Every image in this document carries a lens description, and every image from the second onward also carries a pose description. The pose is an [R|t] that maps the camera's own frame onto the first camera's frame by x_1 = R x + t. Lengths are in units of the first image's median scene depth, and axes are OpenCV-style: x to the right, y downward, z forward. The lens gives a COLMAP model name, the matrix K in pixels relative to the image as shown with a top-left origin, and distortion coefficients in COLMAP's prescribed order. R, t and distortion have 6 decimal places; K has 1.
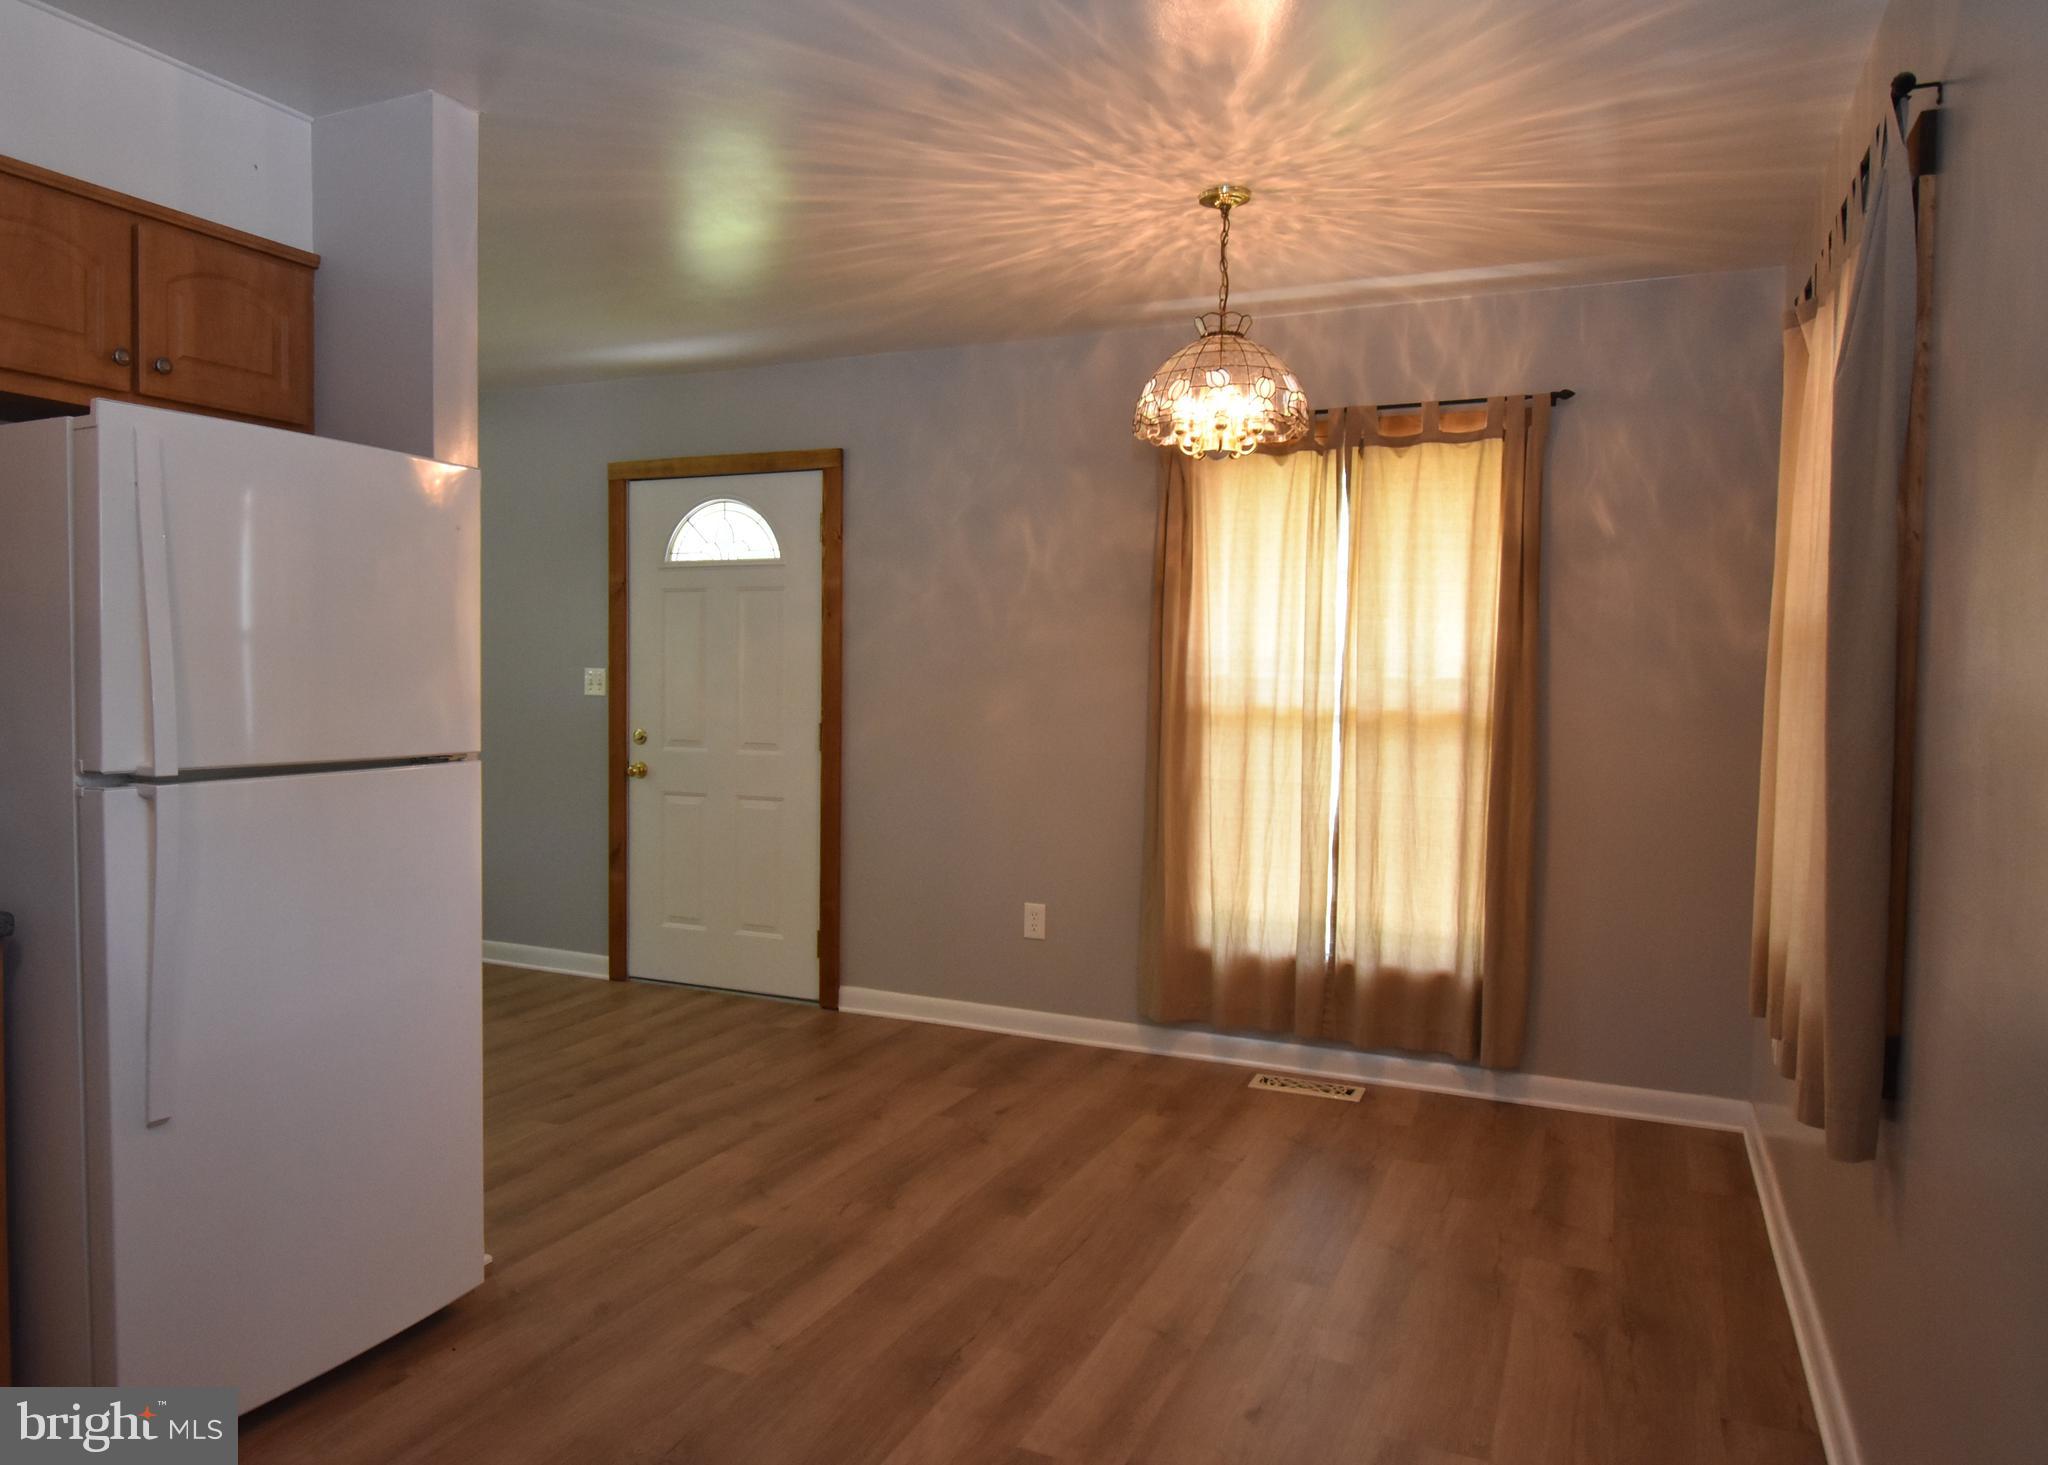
lens RADIAL K [[1404.2, 0, 933.9], [0, 1404.2, 737.3], [0, 0, 1]] dist [0.006995, -0.011446]
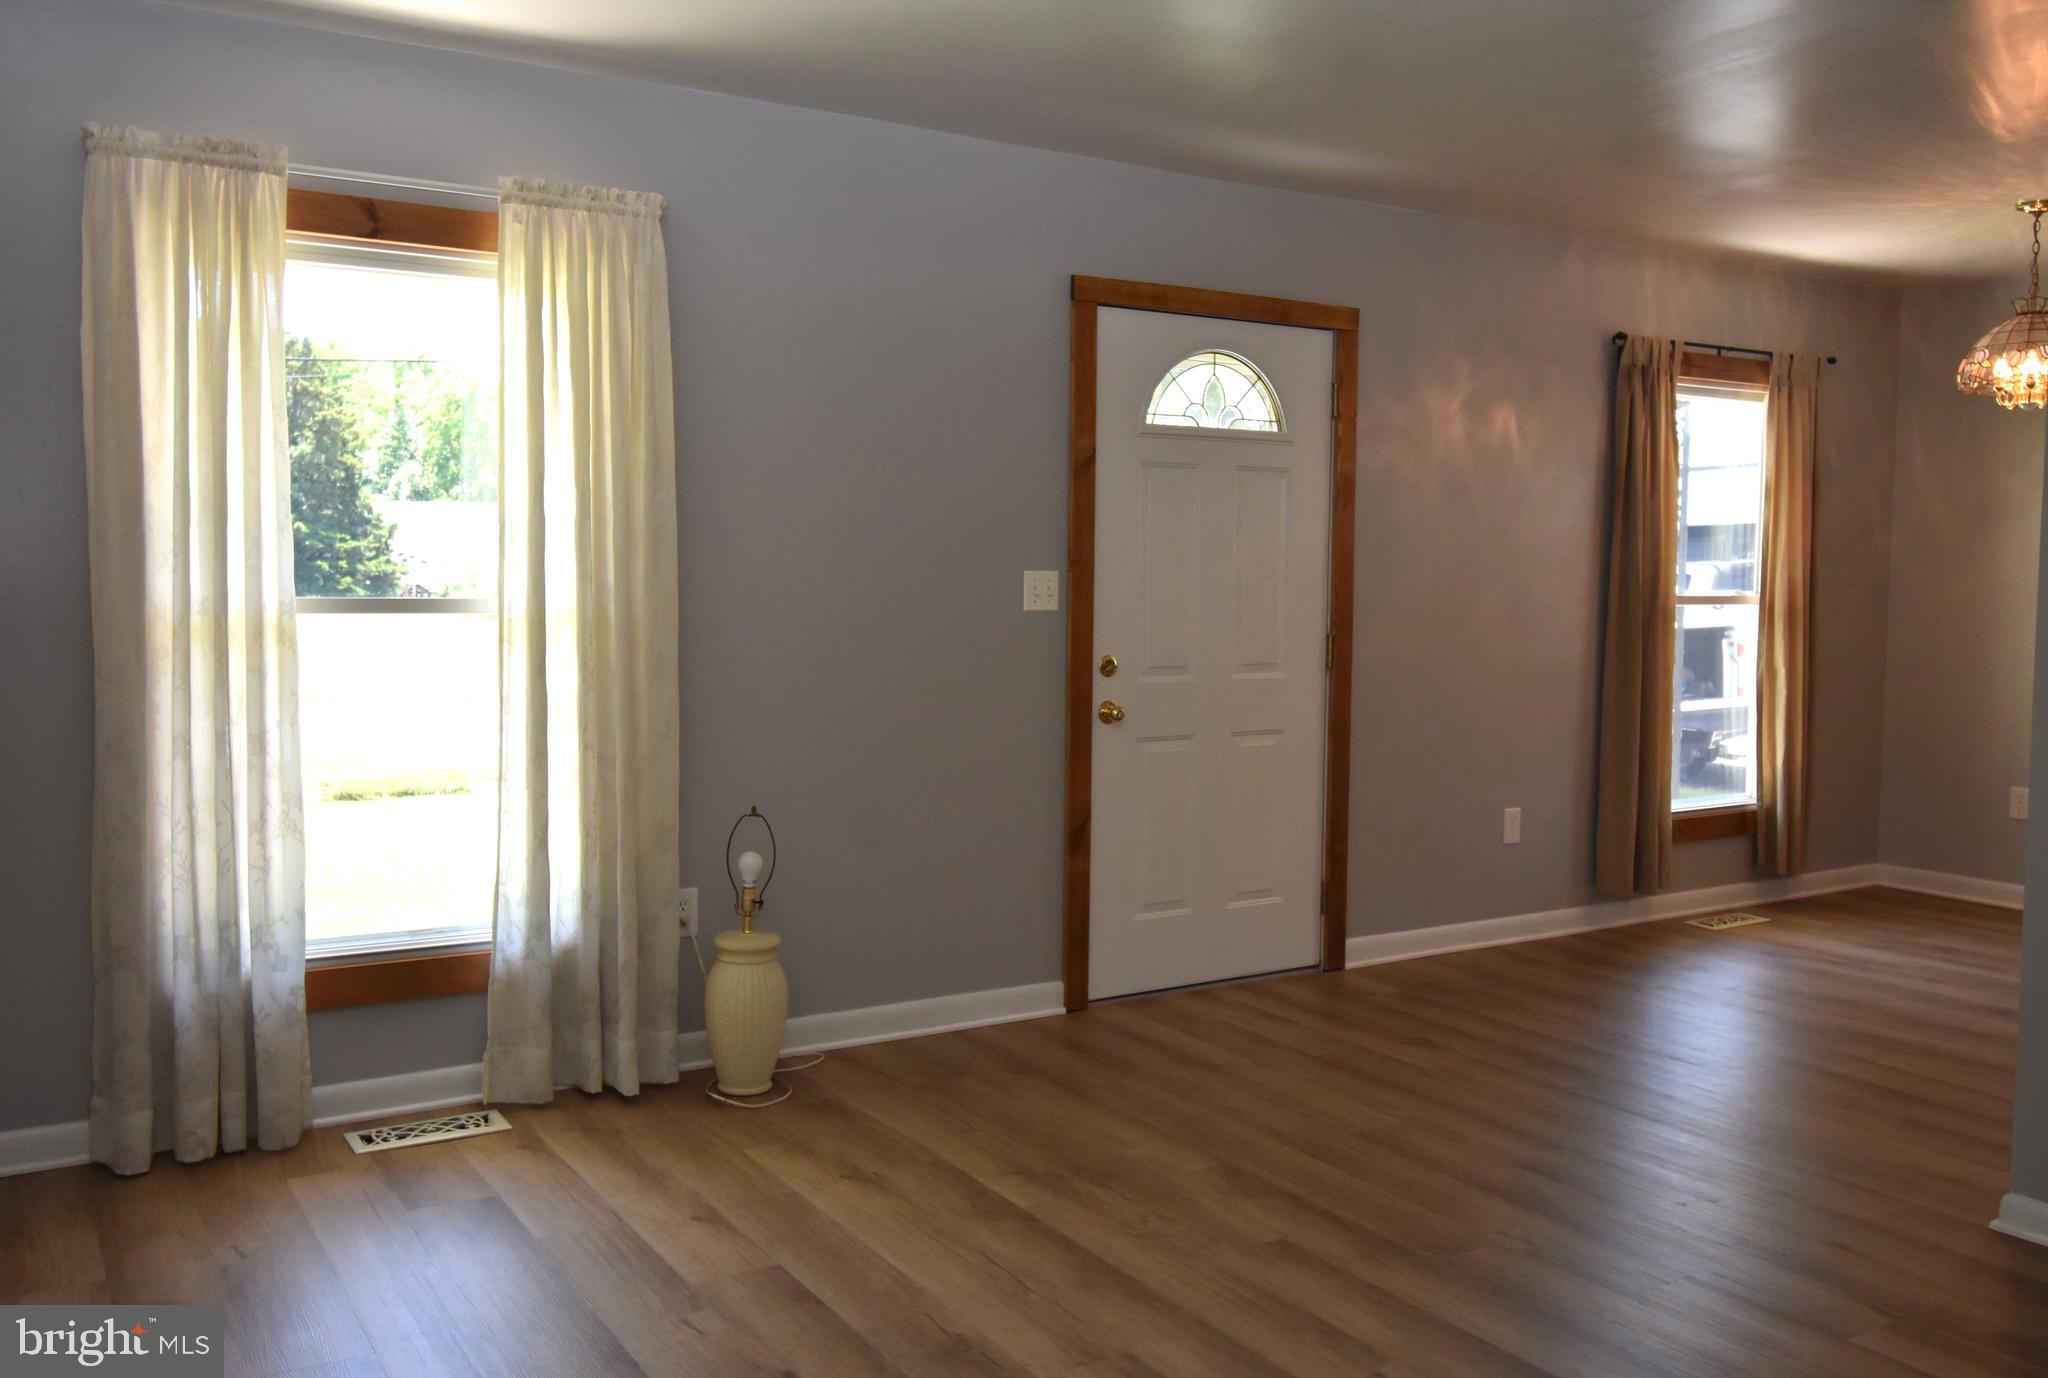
lens RADIAL K [[1725.3, 0, 1023.8], [0, 1725.3, 680.0], [0, 0, 1]] dist [0.006238, -0.027975]
pose [[0.519821, -0.069234, 0.851465, -1.044746], [0.032743, 0.997593, 0.061126, -0.051534], [-0.853647, -0.003896, 0.520837, 0.614699]]
